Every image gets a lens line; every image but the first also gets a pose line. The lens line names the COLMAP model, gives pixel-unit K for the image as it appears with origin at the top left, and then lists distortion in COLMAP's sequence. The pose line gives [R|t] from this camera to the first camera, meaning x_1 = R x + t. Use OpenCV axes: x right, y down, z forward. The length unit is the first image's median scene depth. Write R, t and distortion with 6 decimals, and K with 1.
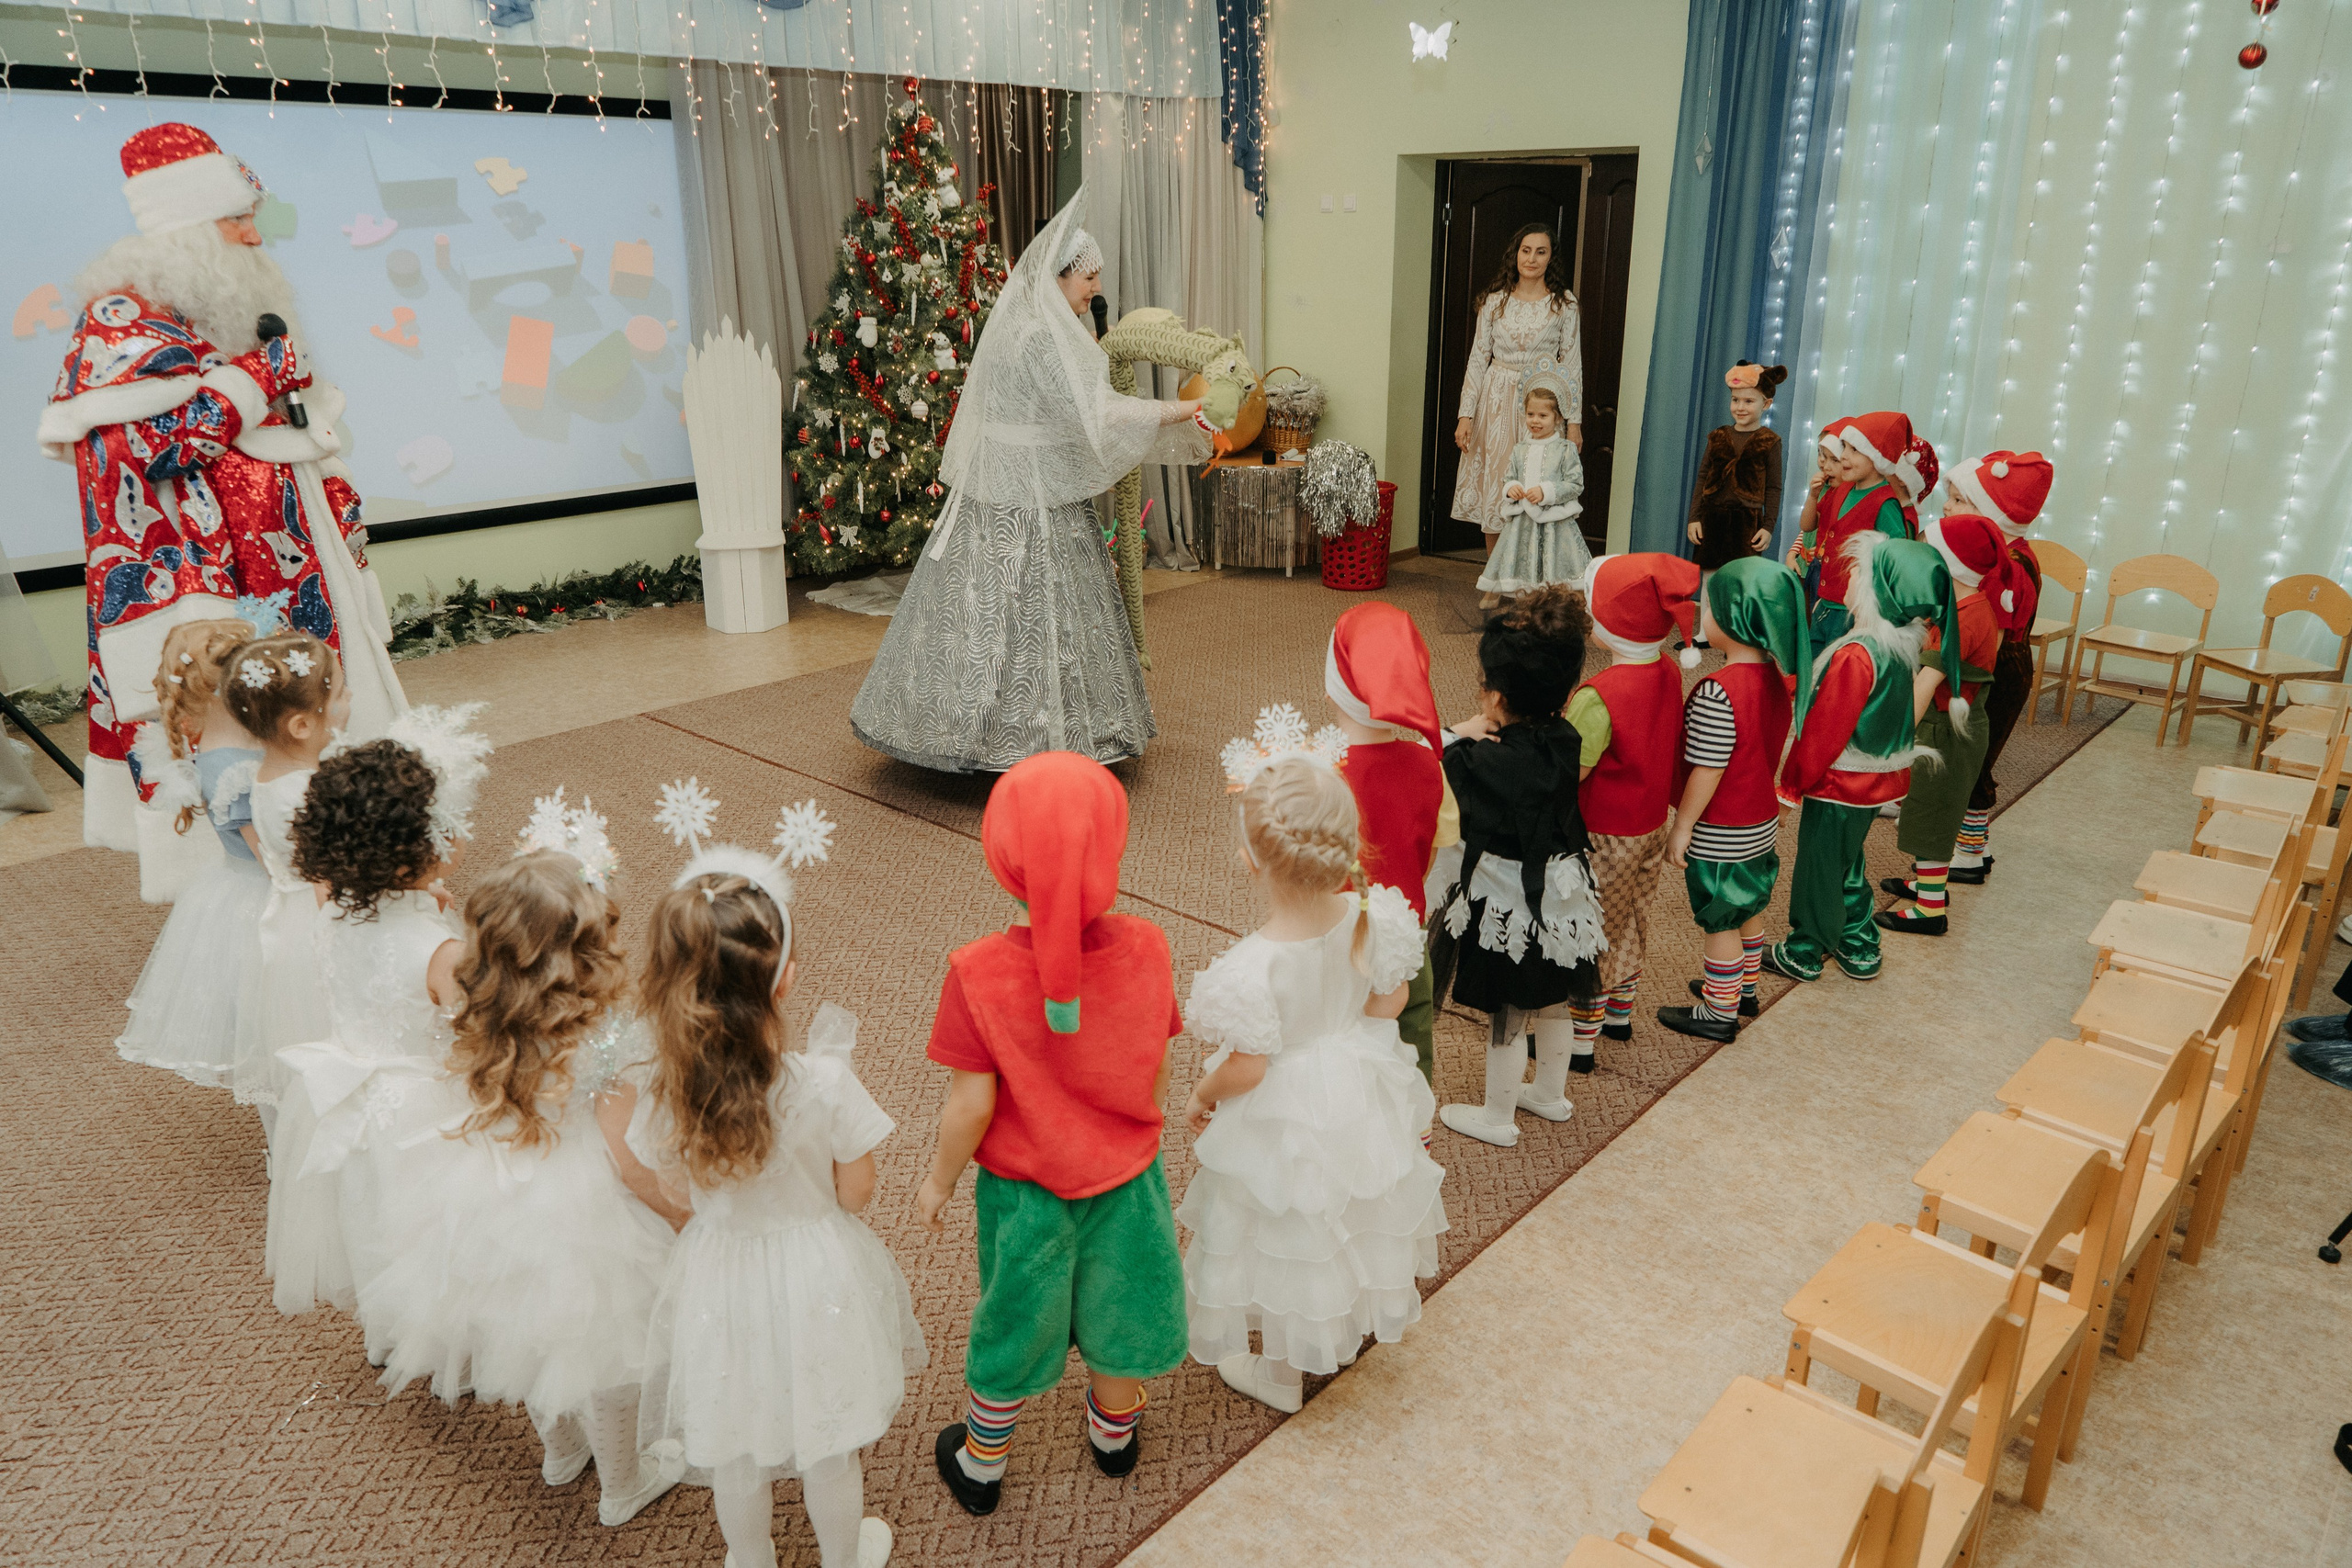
lens RADIAL K [[1570.8, 0, 1191.9], [0, 1570.8, 772.0], [0, 0, 1]] dist [-0.007649, 0.011214]
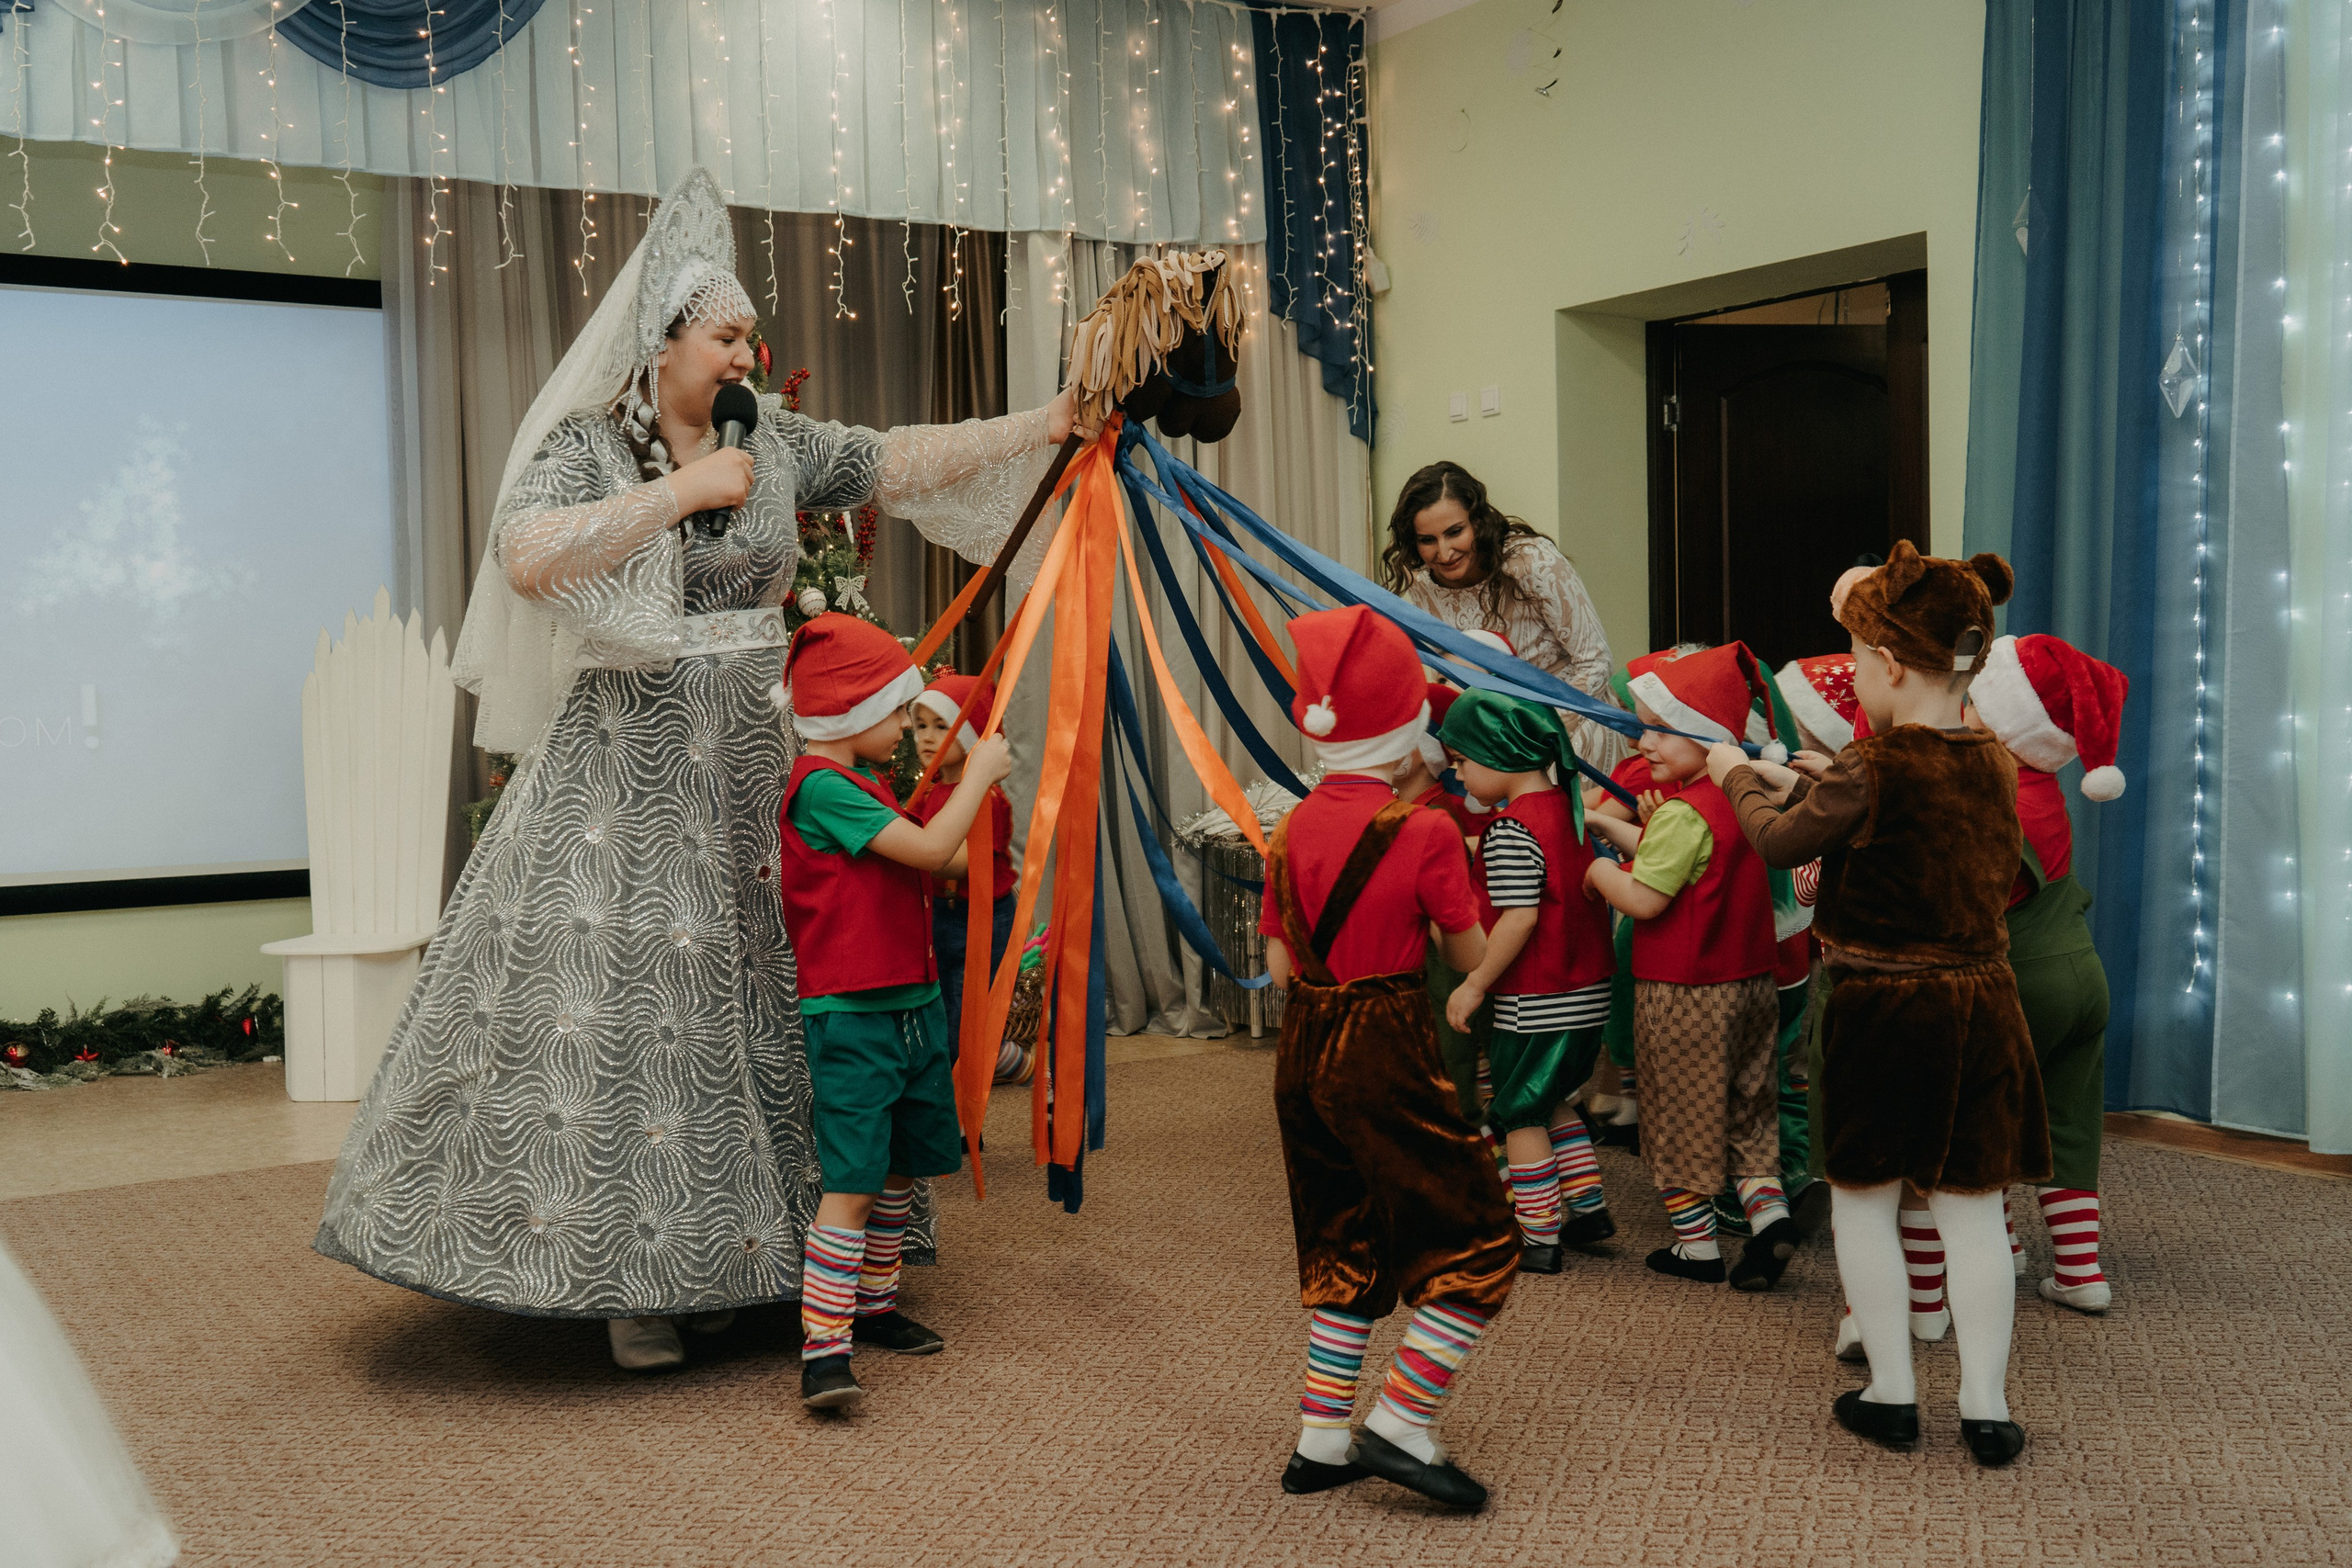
lens RADIAL K [[2332.8, 0, 1157.0], [0, 2332.8, 775.0], [0, 0, 1]] dist [0.011883, 0.000000]
pose [[0.963392, -0.004703, -0.268055, 0.242382], [-0.069881, 0.960879, -0.268009, 0.005148], [0.258829, 0.276929, 0.925374, 0.251665]]
